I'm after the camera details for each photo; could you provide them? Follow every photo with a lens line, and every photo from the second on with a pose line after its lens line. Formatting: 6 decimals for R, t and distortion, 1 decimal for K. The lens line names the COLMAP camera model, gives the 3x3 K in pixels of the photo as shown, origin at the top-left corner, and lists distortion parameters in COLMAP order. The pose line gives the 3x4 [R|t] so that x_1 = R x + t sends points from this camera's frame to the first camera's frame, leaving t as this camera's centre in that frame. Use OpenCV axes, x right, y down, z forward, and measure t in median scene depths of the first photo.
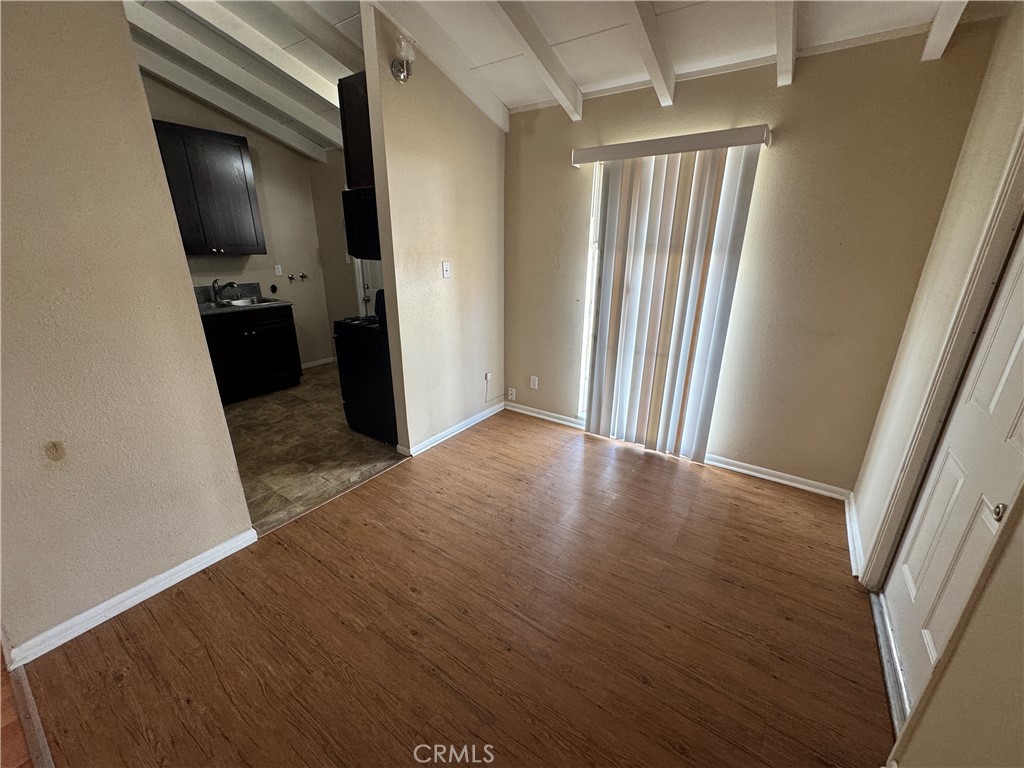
lens RADIAL K [[408.7, 0, 510.2], [0, 408.7, 382.4], [0, 0, 1]] dist [-0.002484, 0.000138]
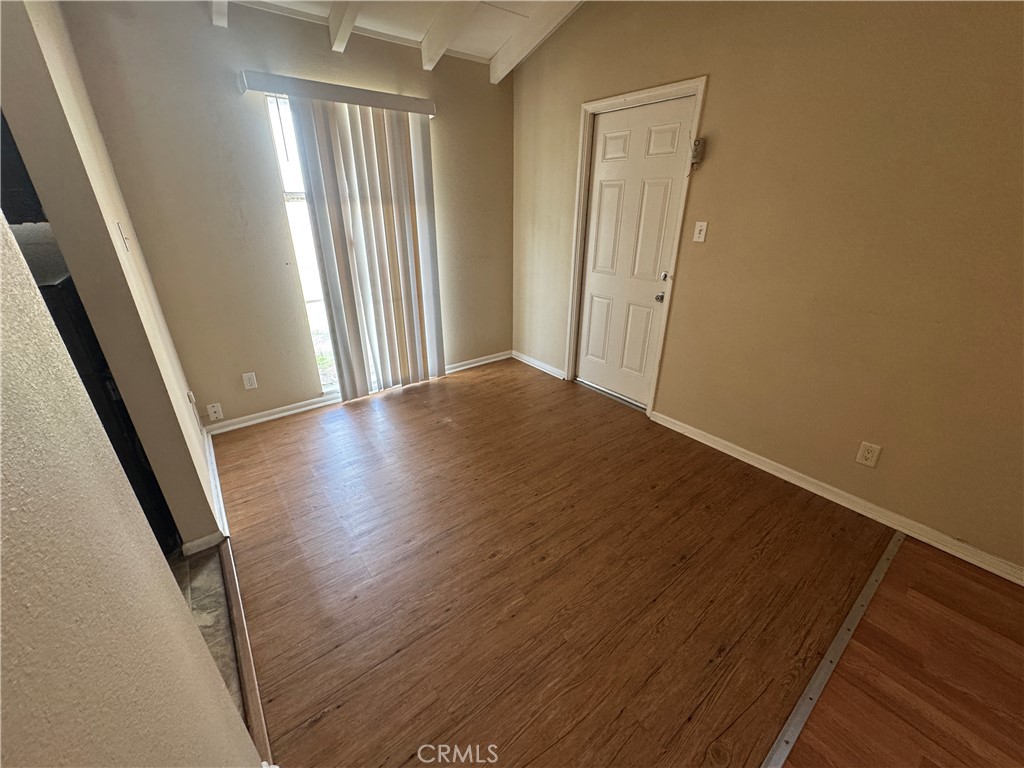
lens RADIAL K [[408.7, 0, 514.3], [0, 408.7, 382.2], [0, 0, 1]] dist [-0.002484, 0.000138]
pose [[0.295377, -0.385597, 0.874109, -0.654638], [0.301069, 0.905884, 0.297877, -0.107173], [-0.906703, 0.175181, 0.383669, 0.354588]]
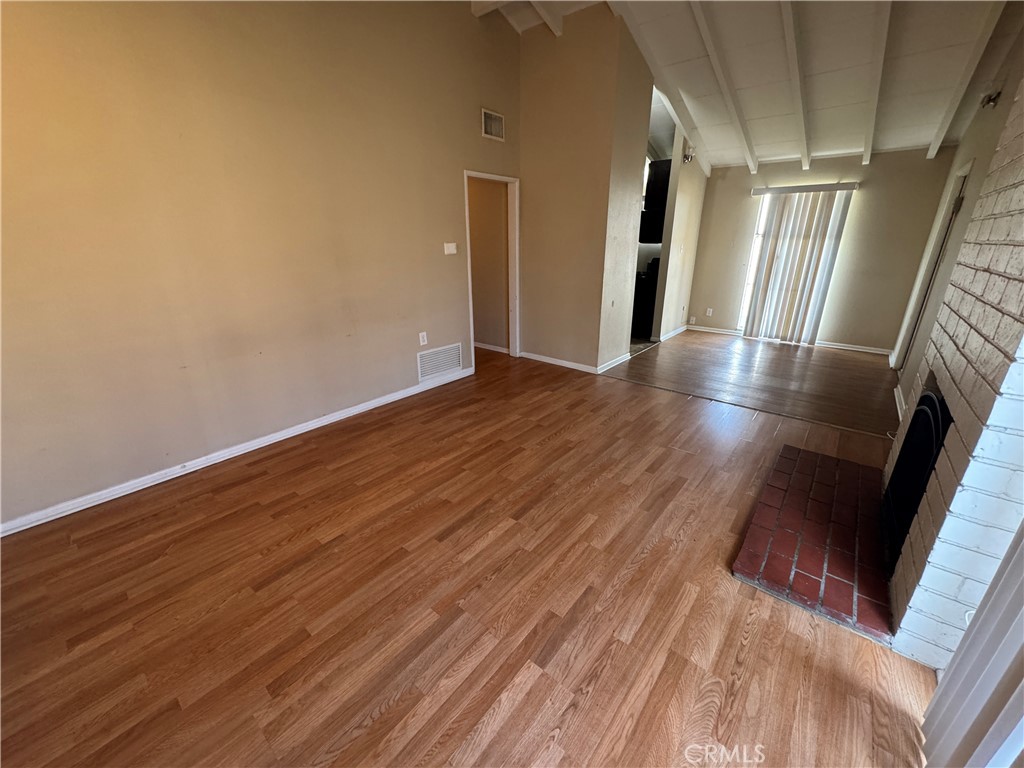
lens RADIAL K [[408.7, 0, 510.4], [0, 408.7, 382.9], [0, 0, 1]] dist [-0.002484, 0.000138]
pose [[0.996404, 0.018992, -0.082568, -0.933628], [-0.017736, 0.999716, 0.015927, 0.421413], [0.082847, -0.014406, 0.996458, -1.240132]]
